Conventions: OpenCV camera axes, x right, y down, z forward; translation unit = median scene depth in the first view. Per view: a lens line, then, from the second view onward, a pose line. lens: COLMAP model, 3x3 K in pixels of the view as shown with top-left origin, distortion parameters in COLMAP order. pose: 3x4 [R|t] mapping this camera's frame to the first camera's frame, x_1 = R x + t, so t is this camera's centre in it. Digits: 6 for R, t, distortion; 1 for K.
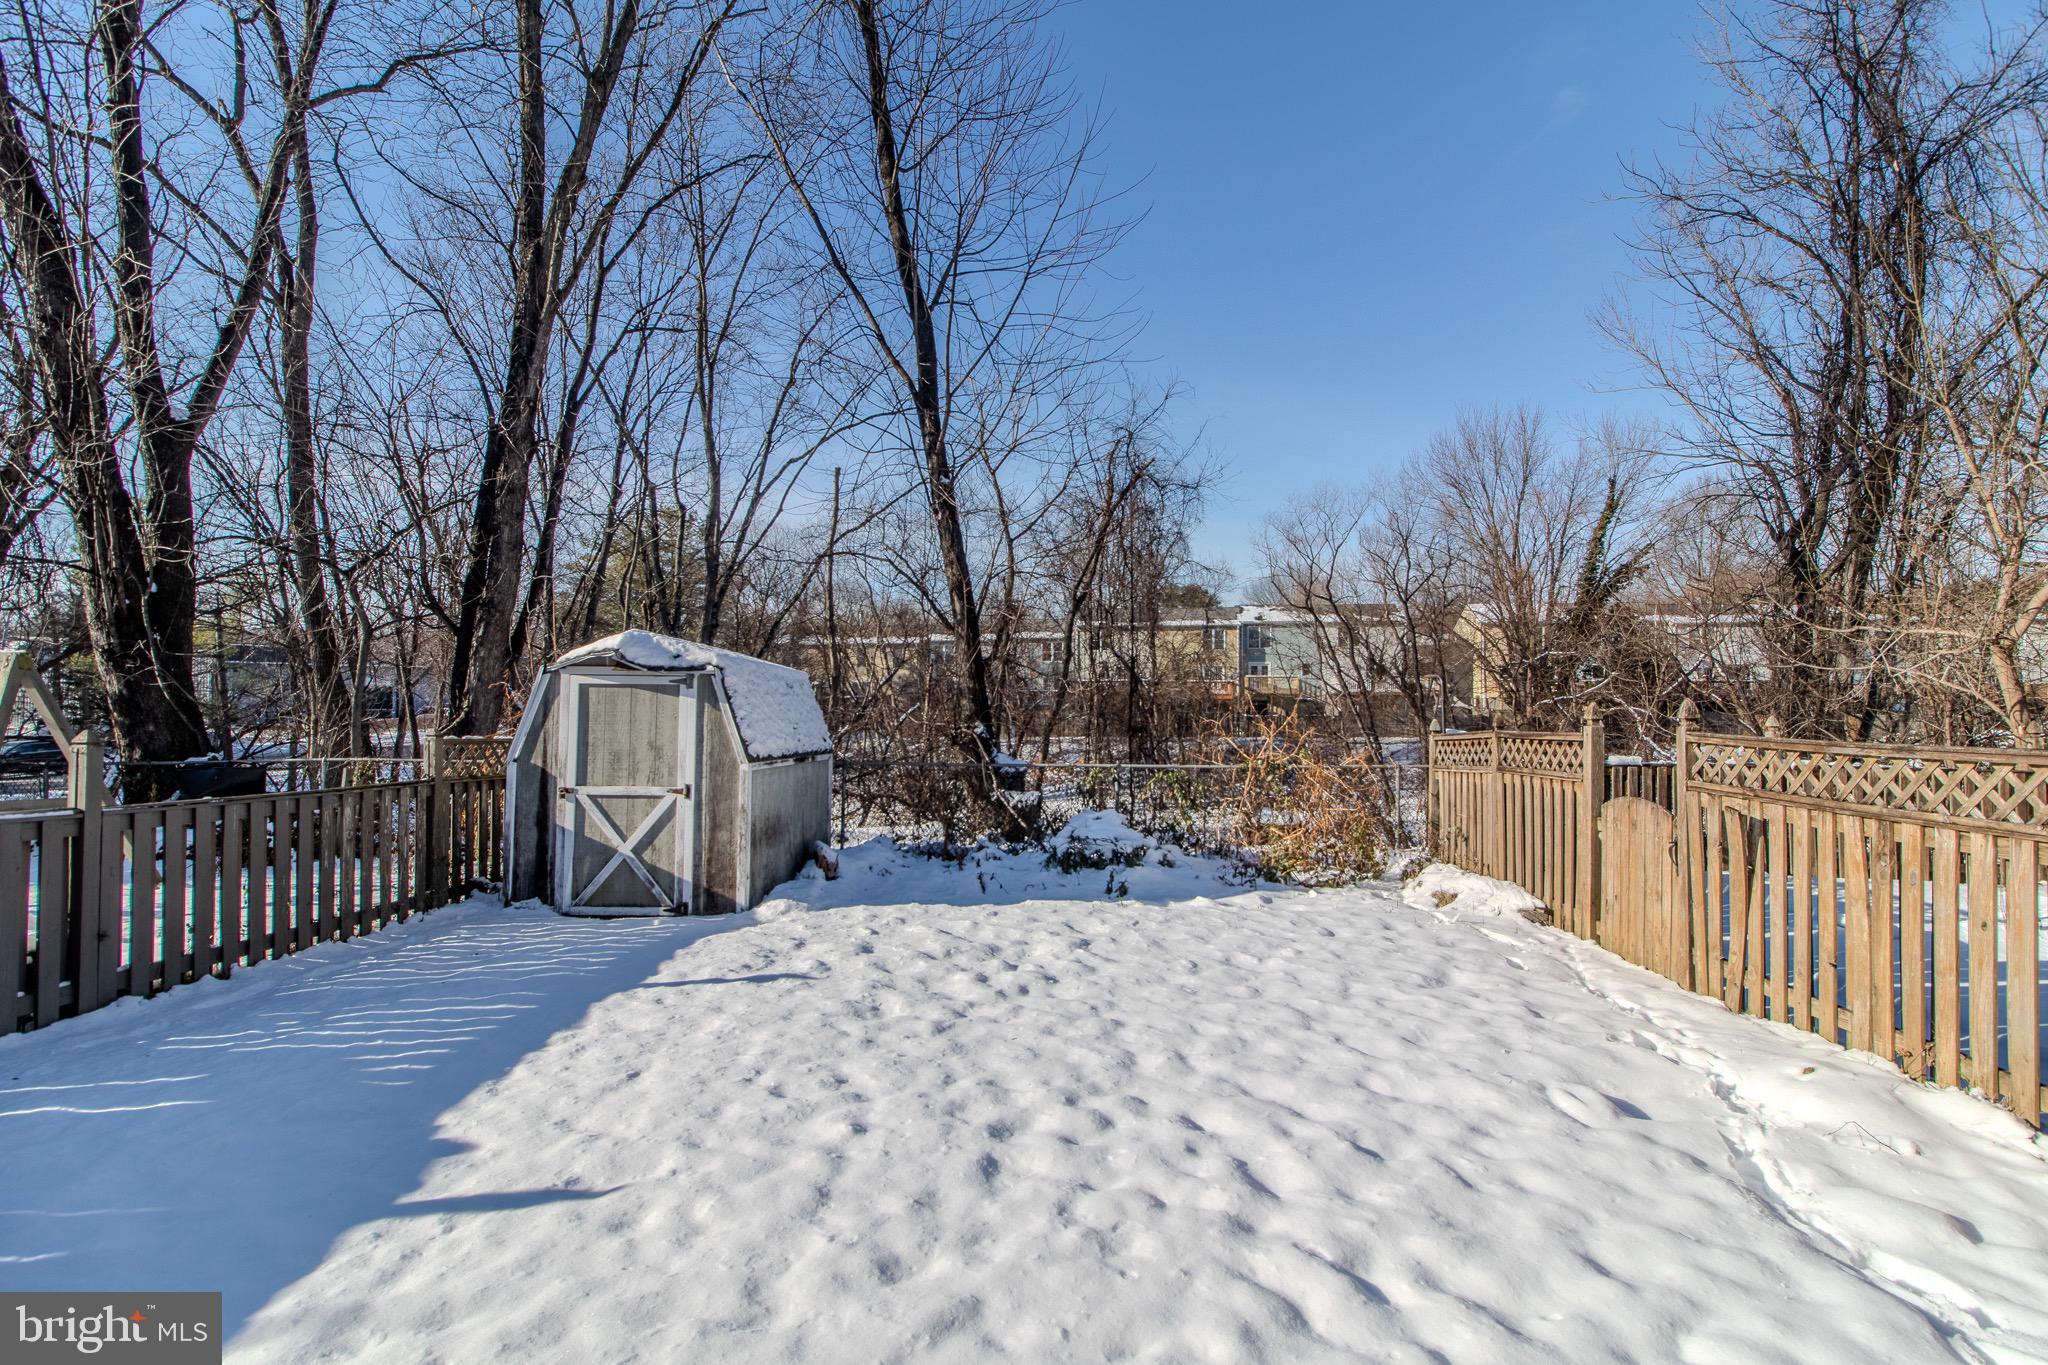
lens RADIAL K [[928.4, 0, 1020.3], [0, 928.4, 675.9], [0, 0, 1]] dist [0.015637, 0.000026]
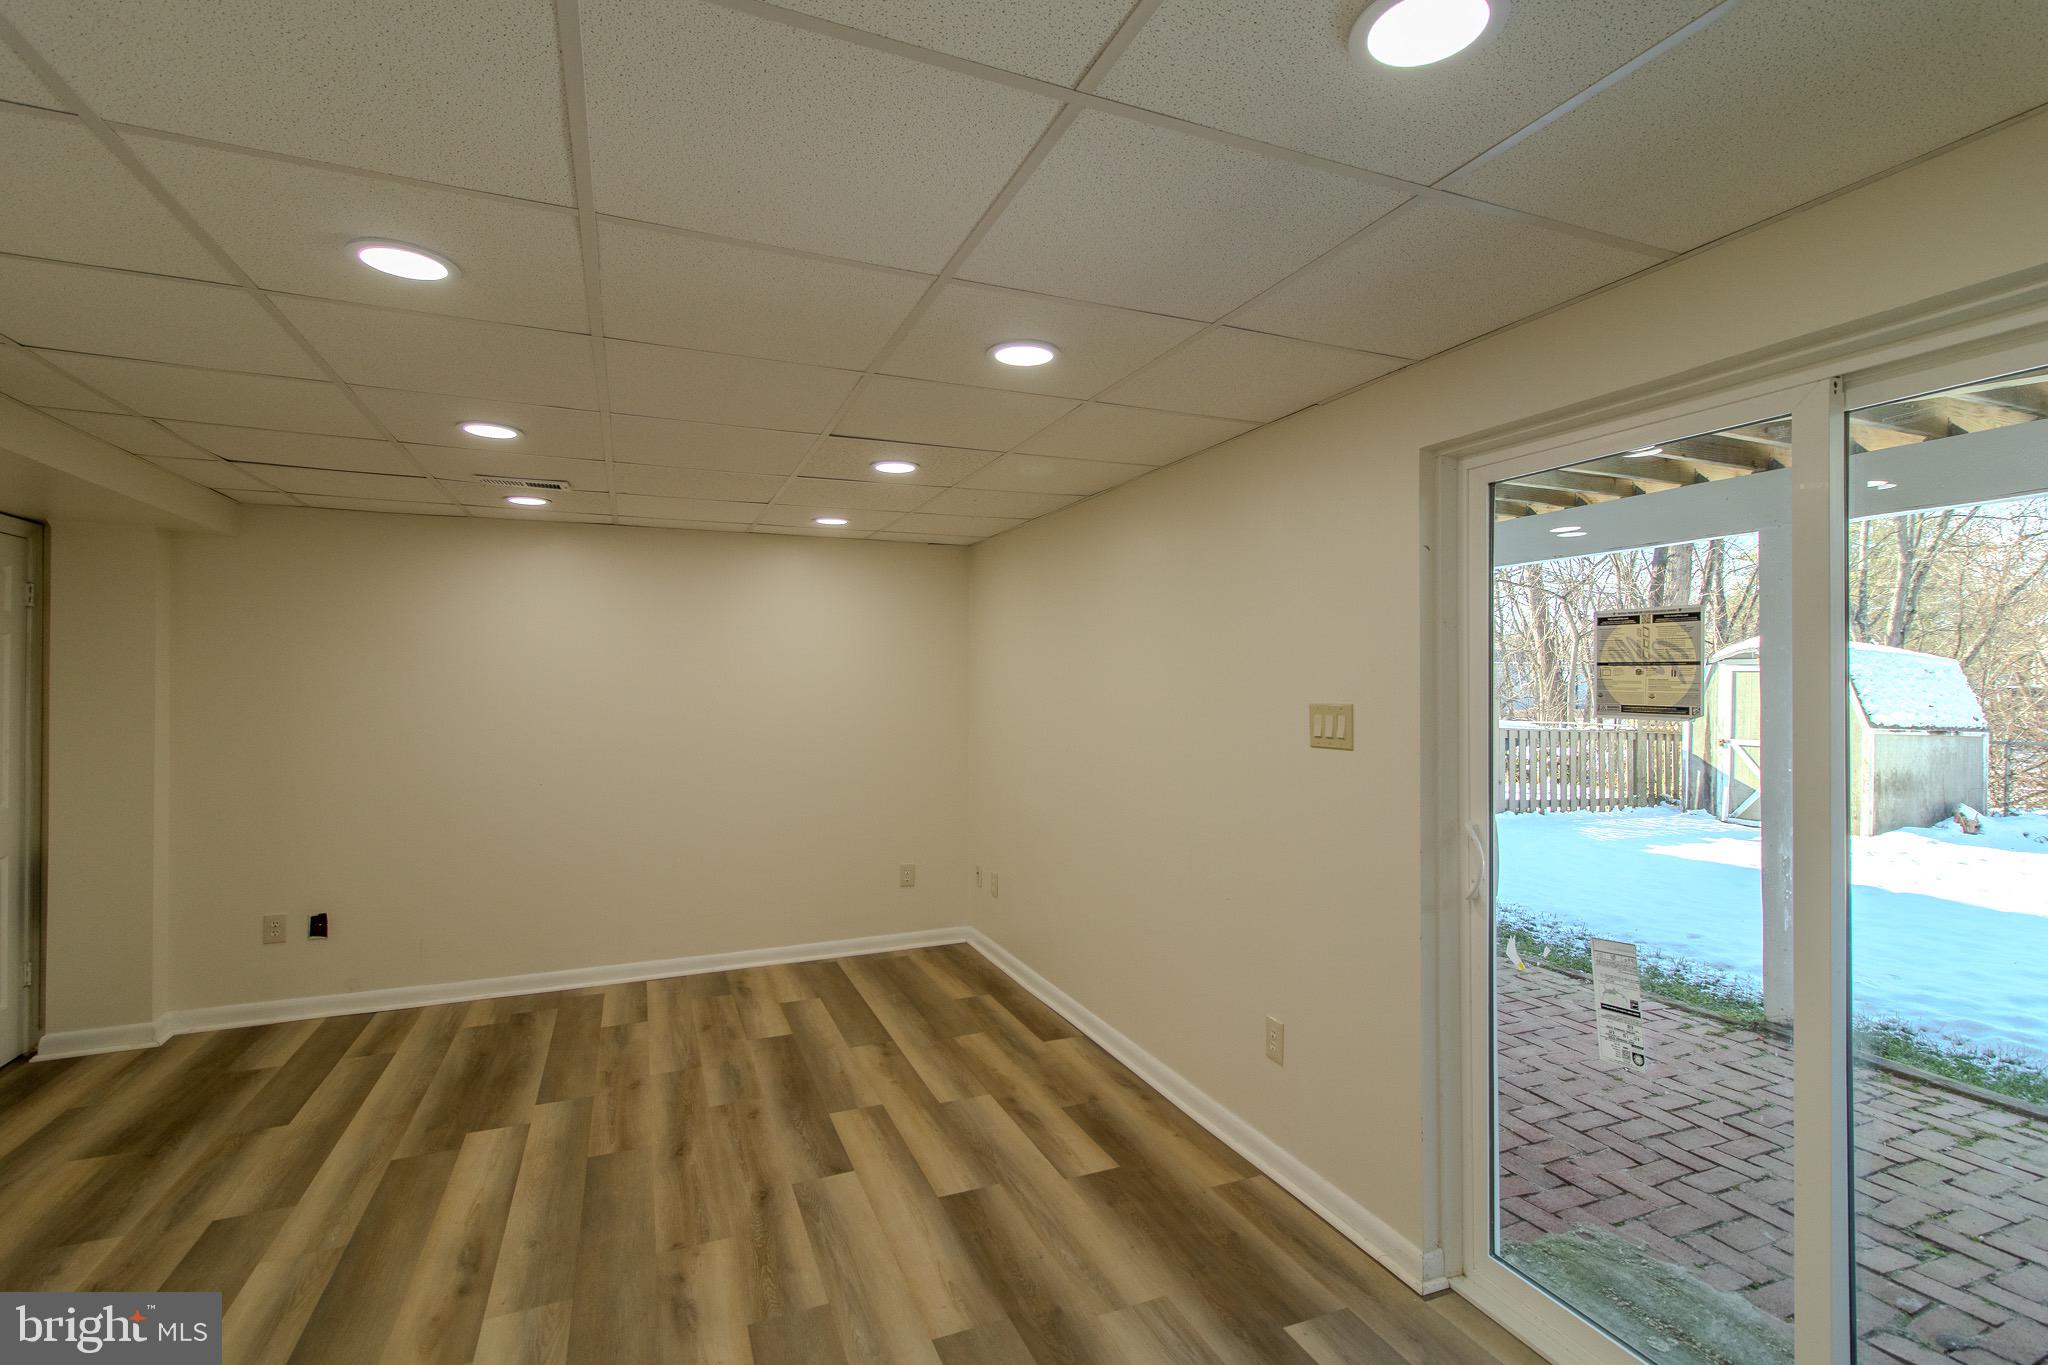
lens RADIAL K [[954.6, 0, 1026.0], [0, 954.6, 673.2], [0, 0, 1]] dist [-0.005517, -0.006130]
pose [[0.446790, -0.012090, -0.894557, 0.388579], [0.015708, 0.999861, -0.005668, 0.003020], [0.894501, -0.011520, 0.446918, -0.702559]]
